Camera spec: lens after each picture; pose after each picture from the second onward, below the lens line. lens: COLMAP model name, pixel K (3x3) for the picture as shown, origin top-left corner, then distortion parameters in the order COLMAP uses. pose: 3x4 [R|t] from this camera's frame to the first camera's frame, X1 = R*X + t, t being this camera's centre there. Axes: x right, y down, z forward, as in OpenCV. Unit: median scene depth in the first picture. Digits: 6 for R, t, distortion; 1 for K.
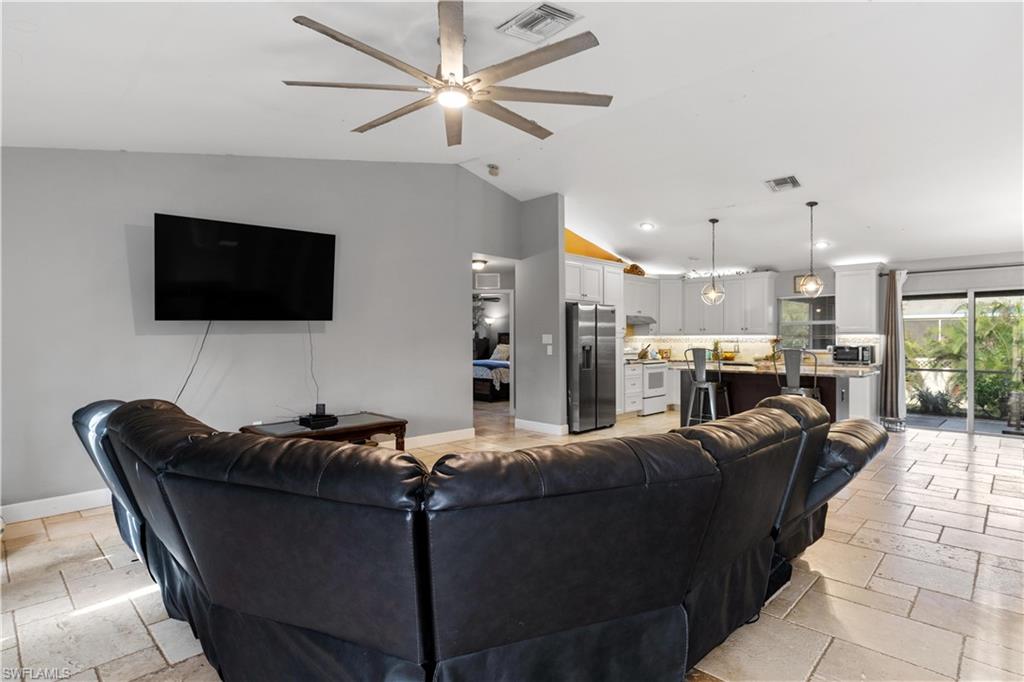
lens RADIAL K [[523.0, 0, 510.0], [0, 523.0, 337.8], [0, 0, 1]] dist [-0.000950, 0.000337]
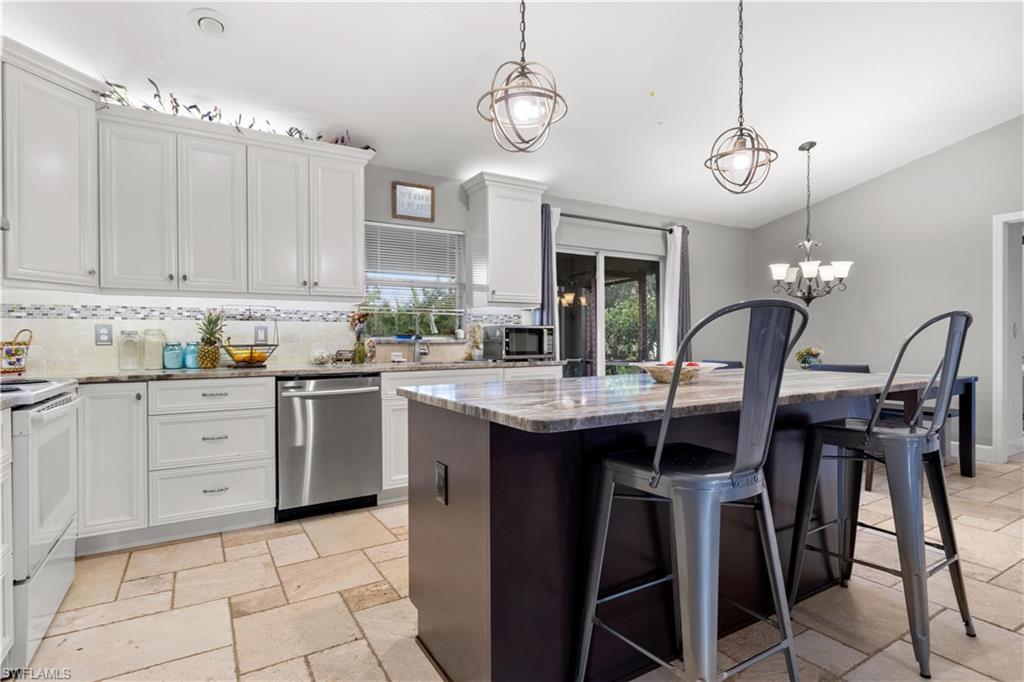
lens RADIAL K [[523.0, 0, 516.6], [0, 523.0, 340.9], [0, 0, 1]] dist [-0.000950, 0.000337]
pose [[0.246666, -0.004330, 0.969091, 0.112536], [0.002398, 0.999990, 0.003857, 0.024075], [-0.969098, 0.001372, 0.246674, 0.762570]]
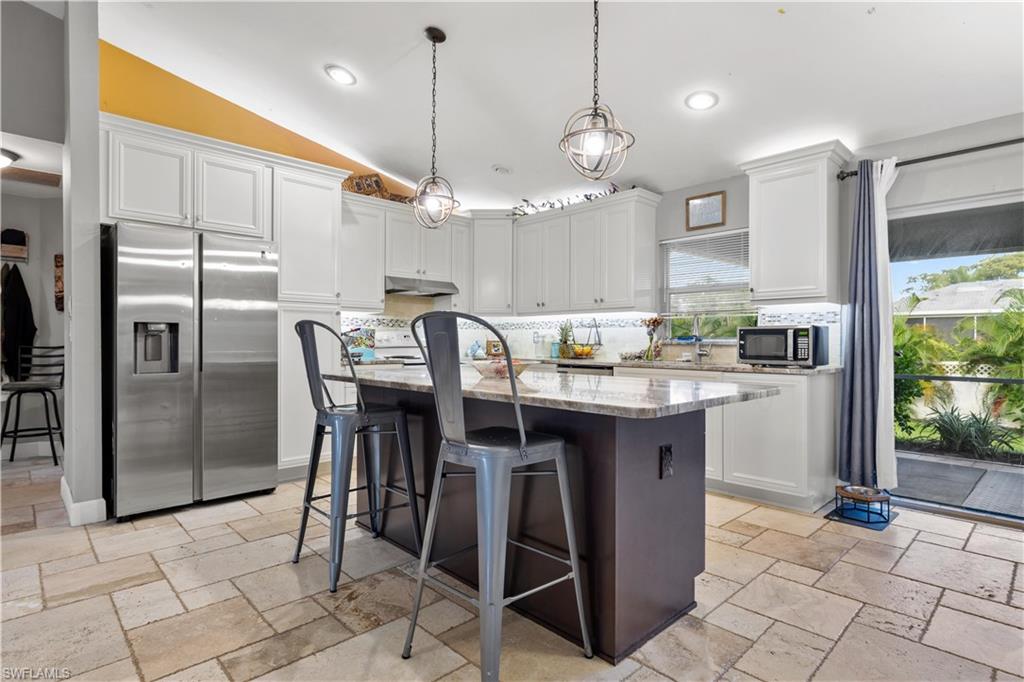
lens RADIAL K [[523.0, 0, 514.0], [0, 523.0, 338.6], [0, 0, 1]] dist [-0.000950, 0.000337]
pose [[0.999337, 0.005086, -0.036051, 0.383407], [-0.005223, 0.999979, -0.003710, 0.024661], [0.036031, 0.003896, 0.999343, 0.462640]]
